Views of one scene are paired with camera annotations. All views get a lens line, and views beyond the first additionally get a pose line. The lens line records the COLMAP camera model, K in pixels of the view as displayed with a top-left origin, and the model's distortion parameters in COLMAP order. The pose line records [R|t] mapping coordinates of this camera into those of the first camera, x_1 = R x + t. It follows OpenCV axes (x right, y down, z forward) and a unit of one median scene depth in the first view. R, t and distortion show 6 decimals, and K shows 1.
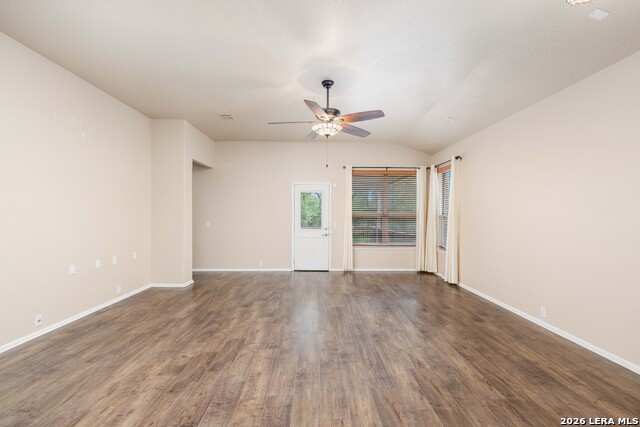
lens RADIAL K [[281.9, 0, 320.7], [0, 281.9, 218.4], [0, 0, 1]] dist [-0.000655, 0.000326]
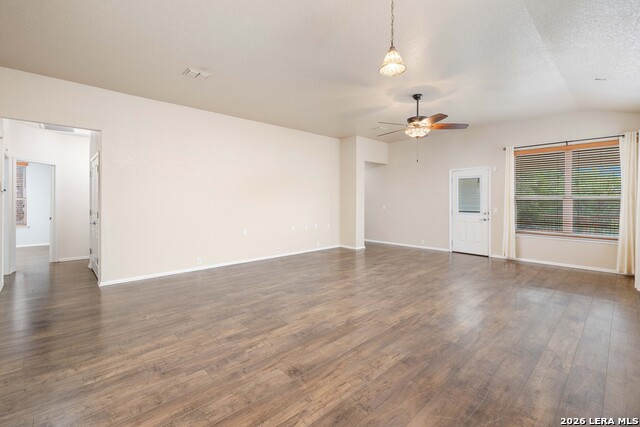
lens RADIAL K [[281.9, 0, 315.1], [0, 281.9, 199.9], [0, 0, 1]] dist [-0.000655, 0.000326]
pose [[0.656543, -0.008961, -0.754235, 0.591354], [-0.002318, 0.999901, -0.013898, 0.008089], [0.754285, 0.010873, 0.656457, -0.153024]]
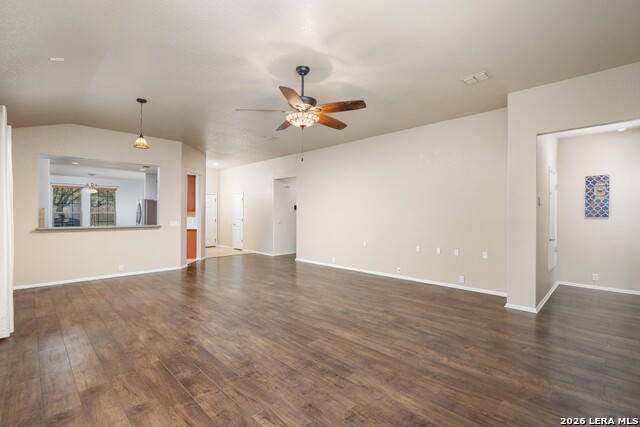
lens RADIAL K [[292.0, 0, 321.7], [0, 292.0, 206.6], [0, 0, 1]] dist [-0.002282, 0.000056]
pose [[-0.719381, -0.024532, -0.694182, 0.554409], [-0.013697, 0.999683, -0.021133, -0.013787], [0.694480, -0.005695, -0.719489, 1.514987]]
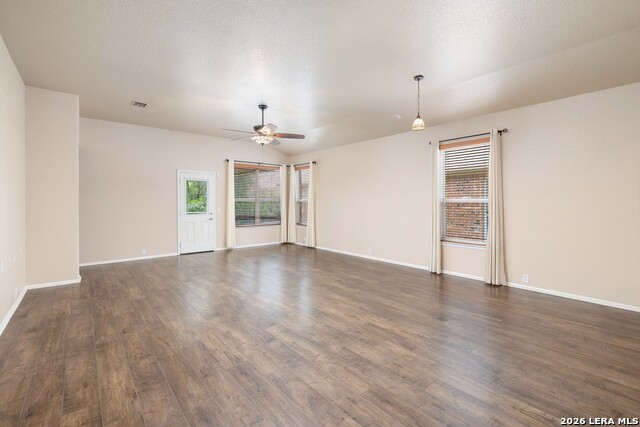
lens RADIAL K [[281.9, 0, 318.3], [0, 281.9, 208.0], [0, 0, 1]] dist [-0.000655, 0.000326]
pose [[0.775159, -0.019812, 0.631456, -0.563847], [0.010887, 0.999779, 0.018005, -0.000828], [-0.631673, -0.007082, 0.775203, -0.216705]]
